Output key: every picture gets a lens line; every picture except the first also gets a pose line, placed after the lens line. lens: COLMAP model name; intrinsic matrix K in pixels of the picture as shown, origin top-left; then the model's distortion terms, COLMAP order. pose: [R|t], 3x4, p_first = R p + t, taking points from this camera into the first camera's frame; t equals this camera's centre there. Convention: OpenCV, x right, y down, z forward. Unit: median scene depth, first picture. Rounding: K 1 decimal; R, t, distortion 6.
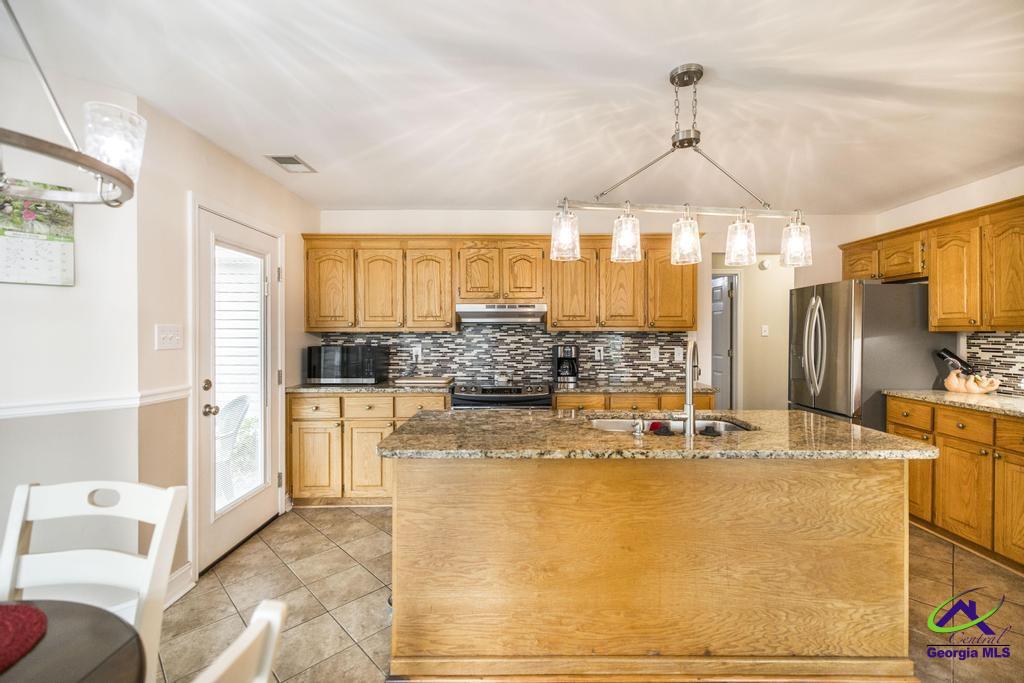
lens RADIAL K [[441.9, 0, 520.9], [0, 441.9, 337.8], [0, 0, 1]] dist [0.003432, 0.000054]
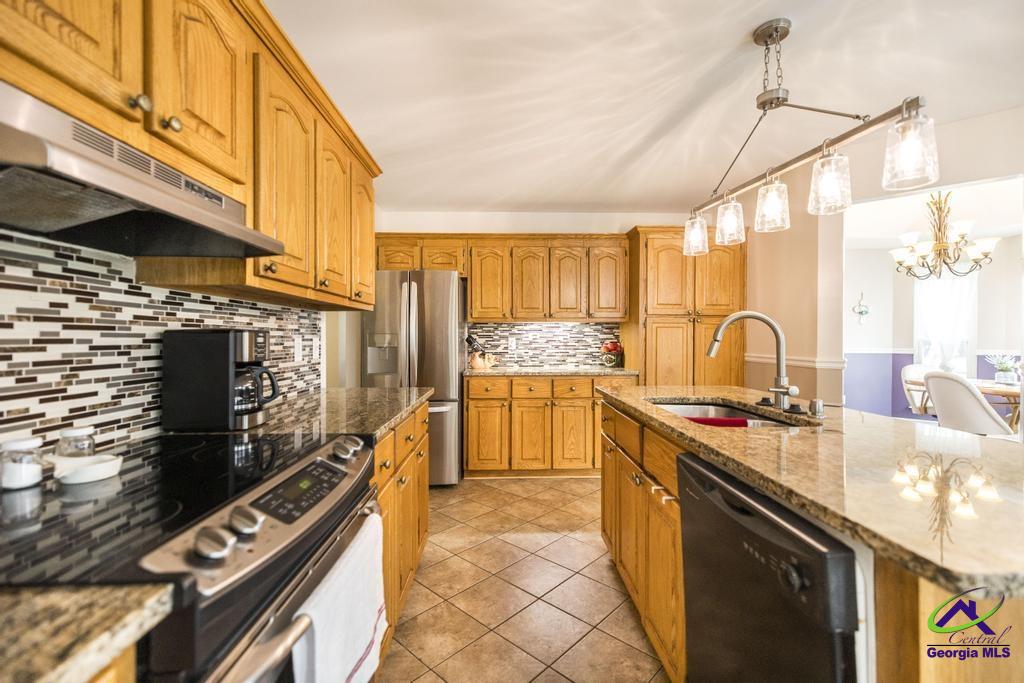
lens RADIAL K [[441.9, 0, 518.0], [0, 441.9, 335.2], [0, 0, 1]] dist [0.003432, 0.000054]
pose [[-0.019604, 0.005127, 0.999795, -0.265874], [0.012803, 0.999906, -0.004876, 0.025547], [-0.999726, 0.012705, -0.019668, 0.740054]]
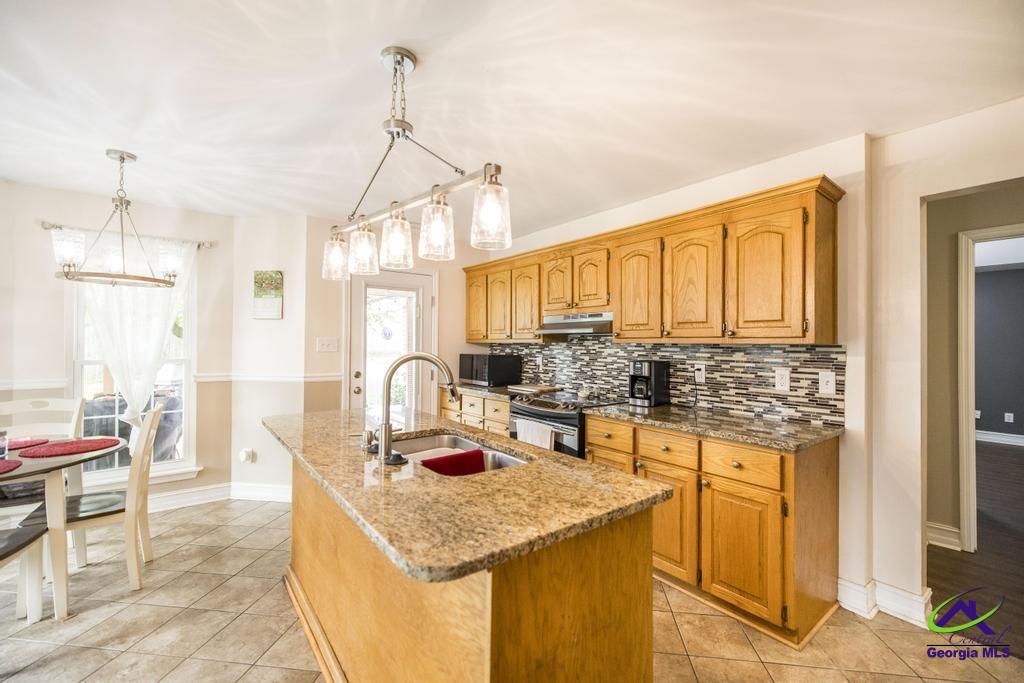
lens RADIAL K [[441.9, 0, 516.8], [0, 441.9, 342.9], [0, 0, 1]] dist [0.003432, 0.000054]
pose [[0.598883, 0.004676, -0.800823, 0.591547], [-0.017436, 0.999822, -0.007201, -0.005511], [0.800646, 0.018276, 0.598858, 0.310487]]
